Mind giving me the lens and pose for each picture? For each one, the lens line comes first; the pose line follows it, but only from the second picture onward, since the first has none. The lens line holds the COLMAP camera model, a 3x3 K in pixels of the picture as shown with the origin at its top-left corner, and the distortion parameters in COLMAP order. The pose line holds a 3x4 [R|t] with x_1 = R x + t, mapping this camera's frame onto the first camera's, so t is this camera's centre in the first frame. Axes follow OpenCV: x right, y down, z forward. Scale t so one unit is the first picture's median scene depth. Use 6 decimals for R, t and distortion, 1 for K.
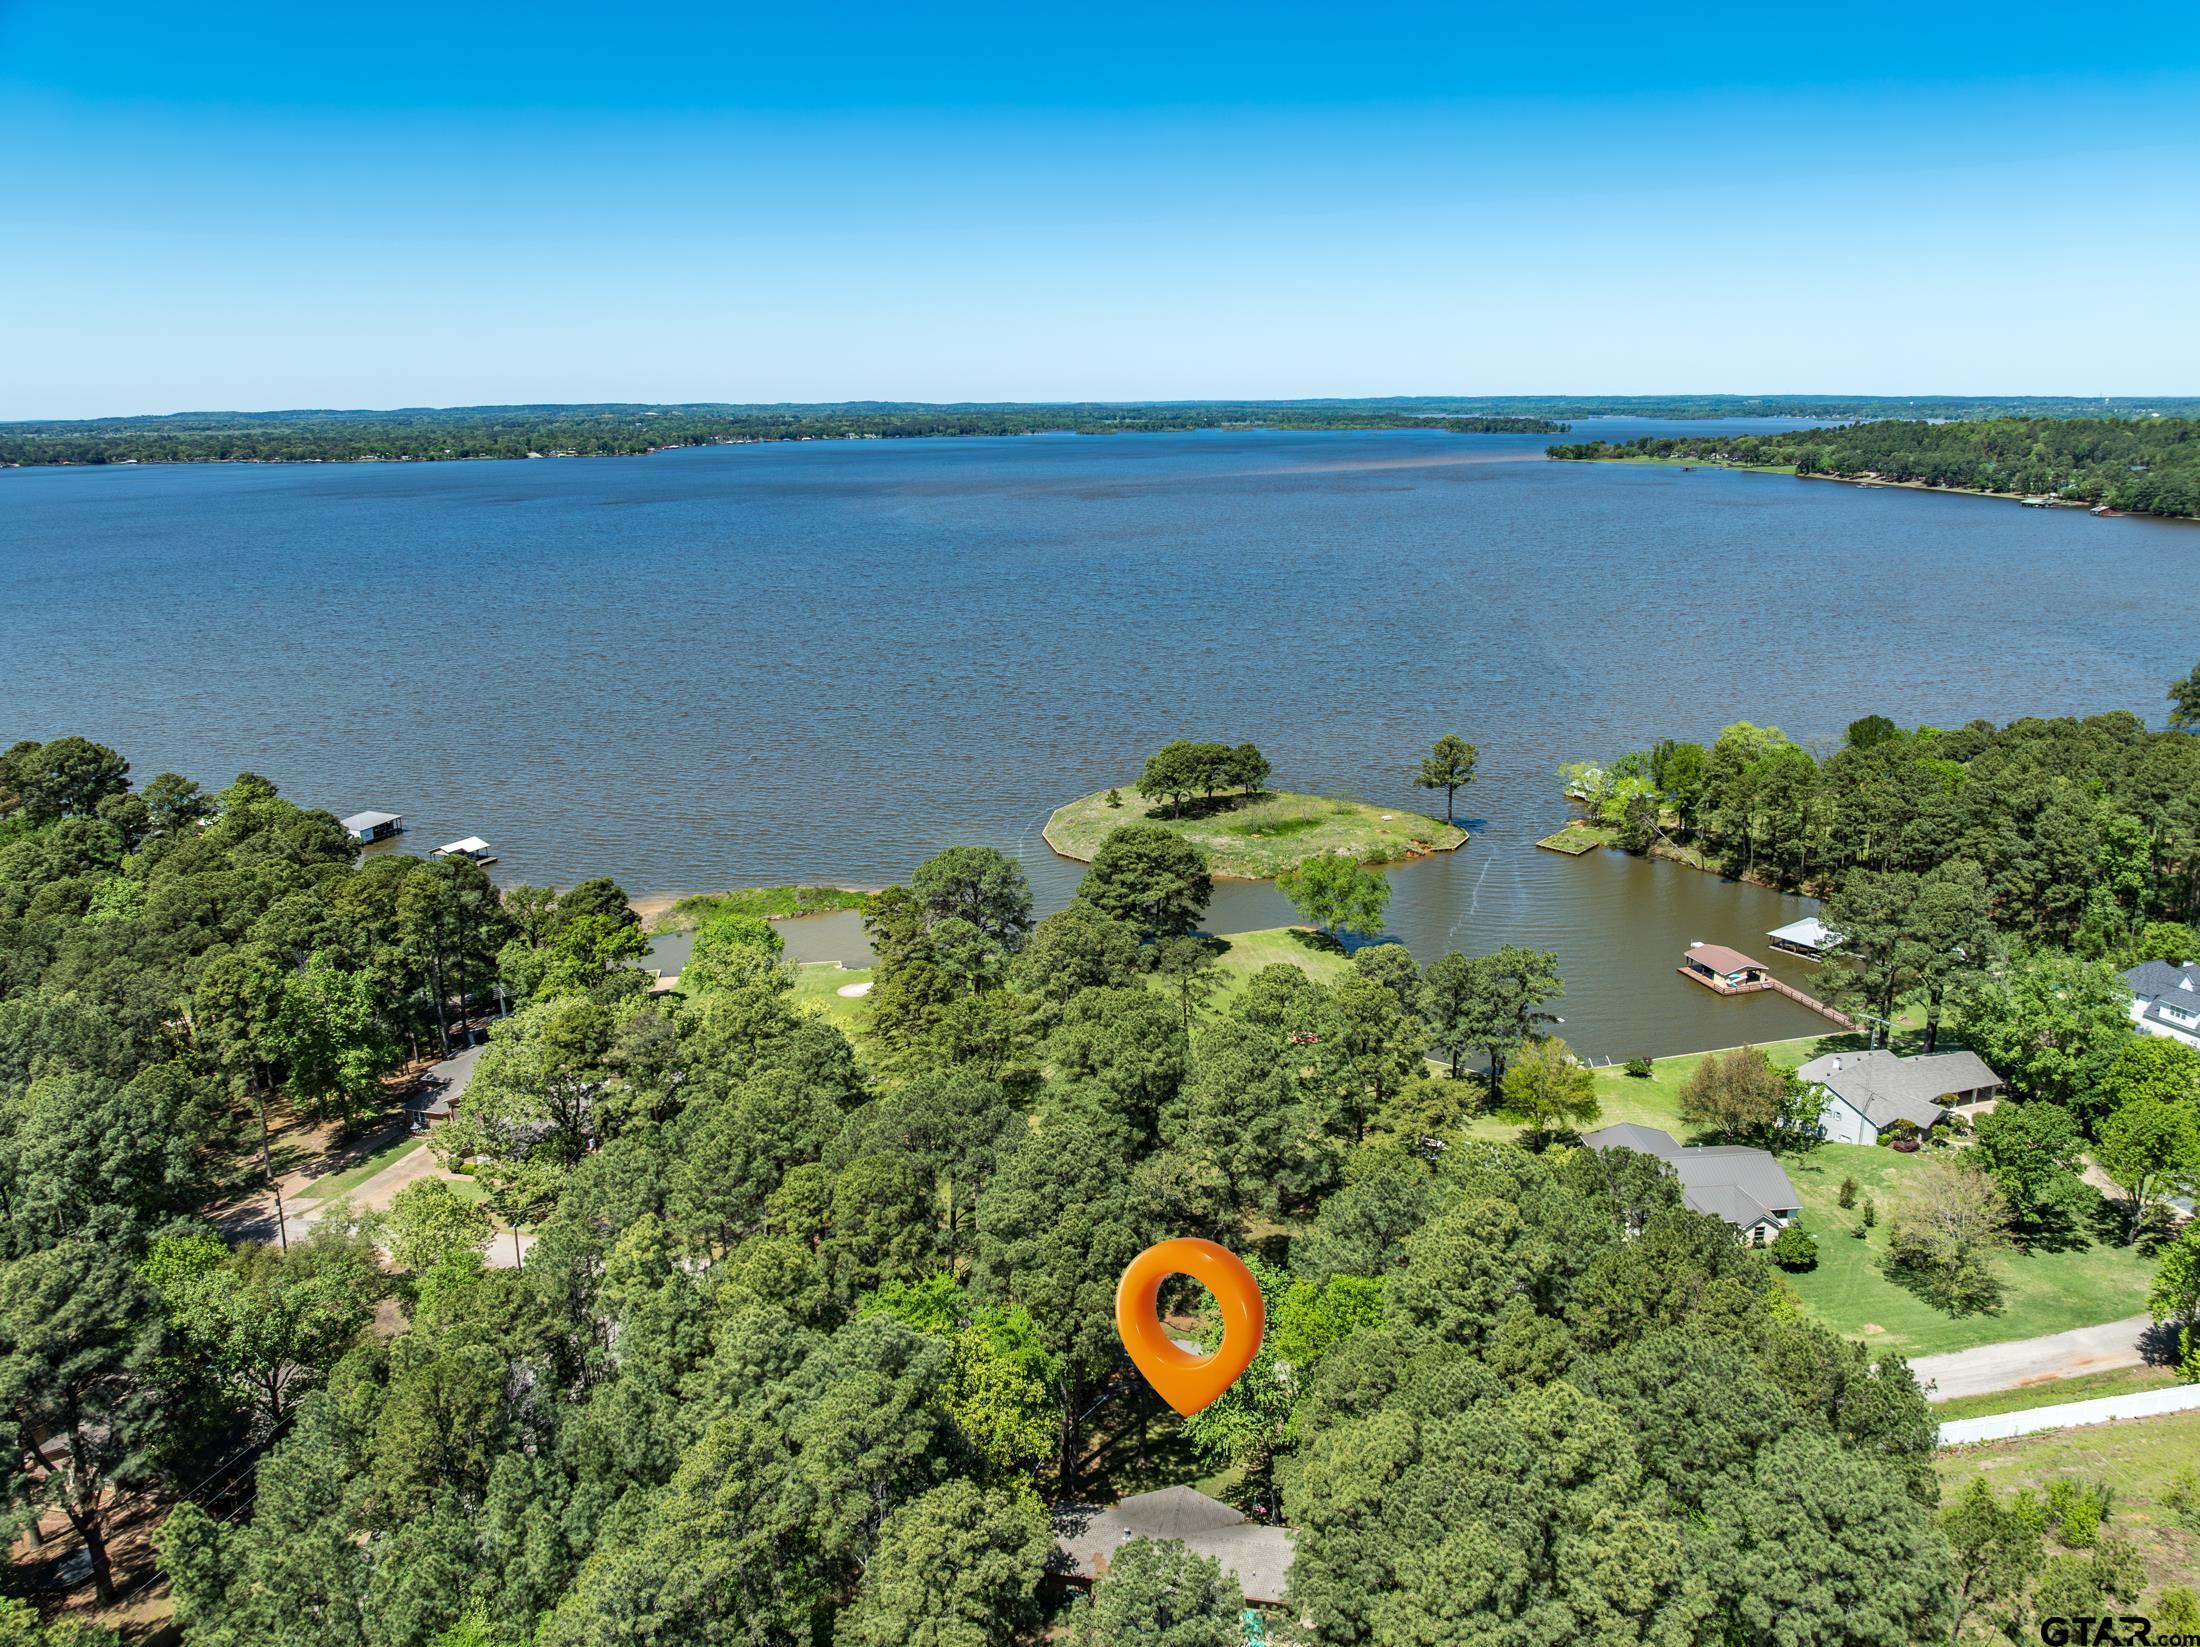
lens RADIAL K [[1544.7, 0, 1100.2], [0, 1544.7, 822.2], [0, 0, 1]] dist [-0.045363, 0.013834]
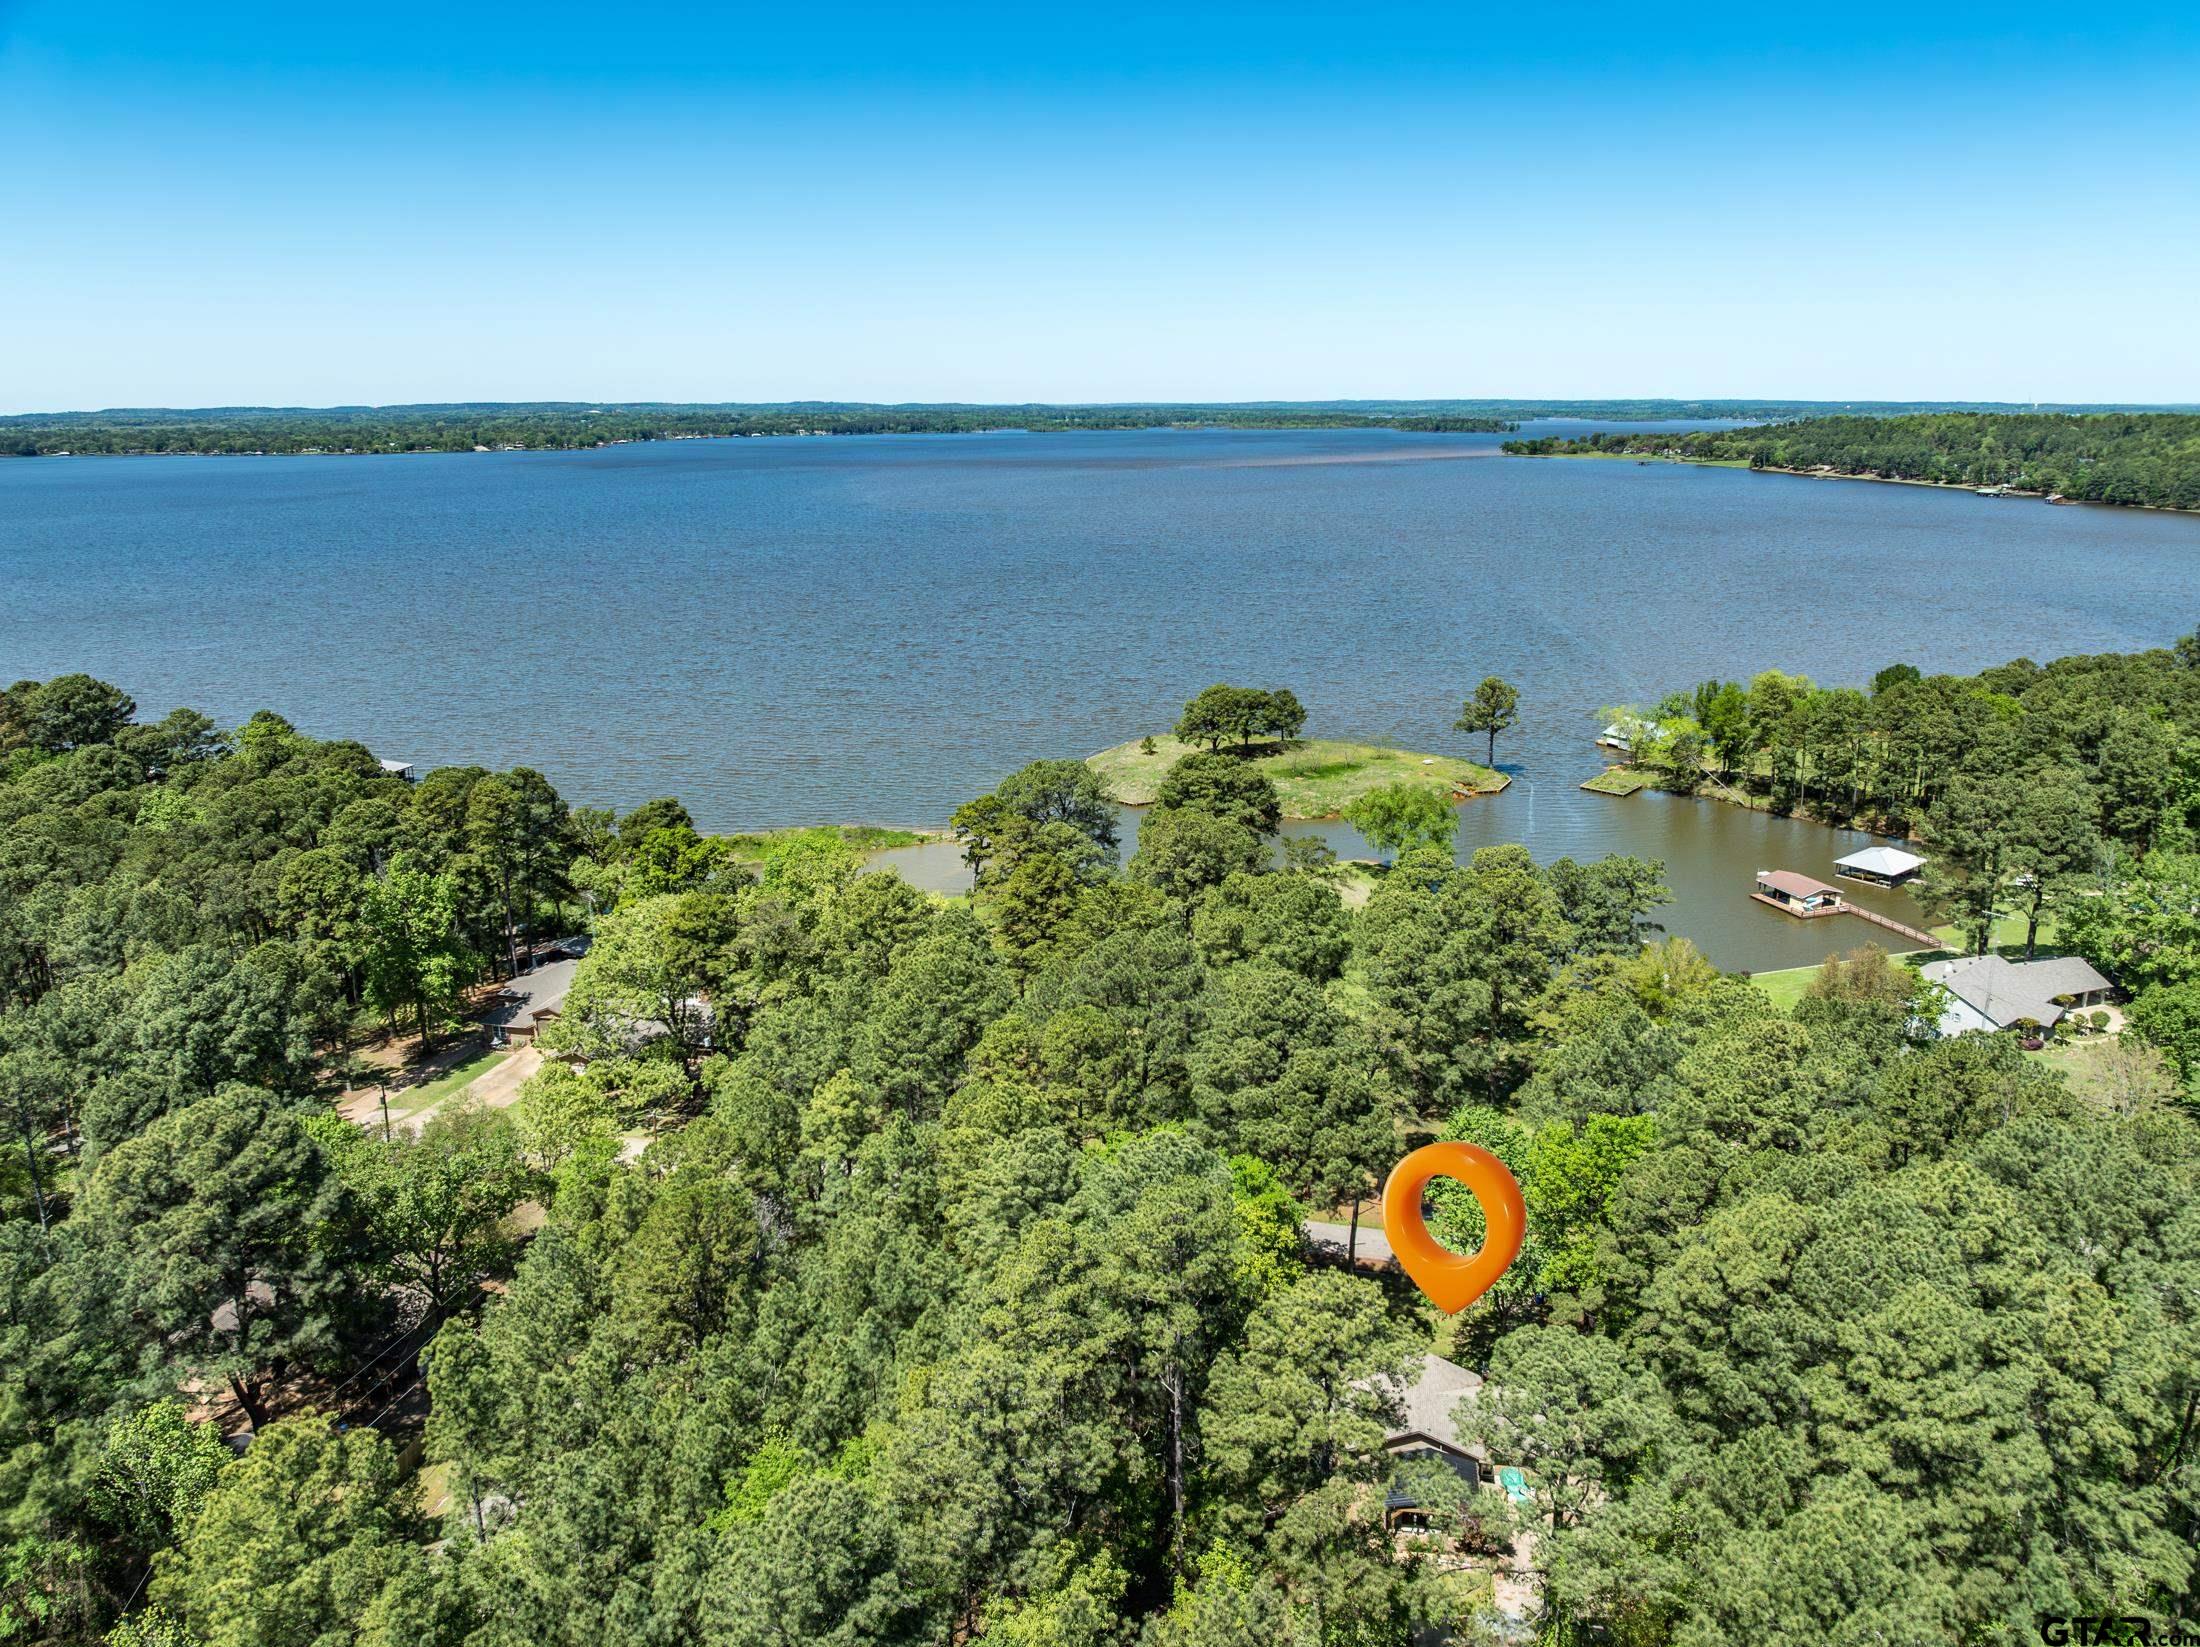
lens RADIAL K [[1544.7, 0, 1100.2], [0, 1544.7, 823.0], [0, 0, 1]] dist [-0.045363, 0.013834]
pose [[0.999372, -0.003943, 0.035209, -0.100765], [0.003991, 0.999991, -0.001293, 0.062914], [-0.035204, 0.001432, 0.999379, 0.032618]]
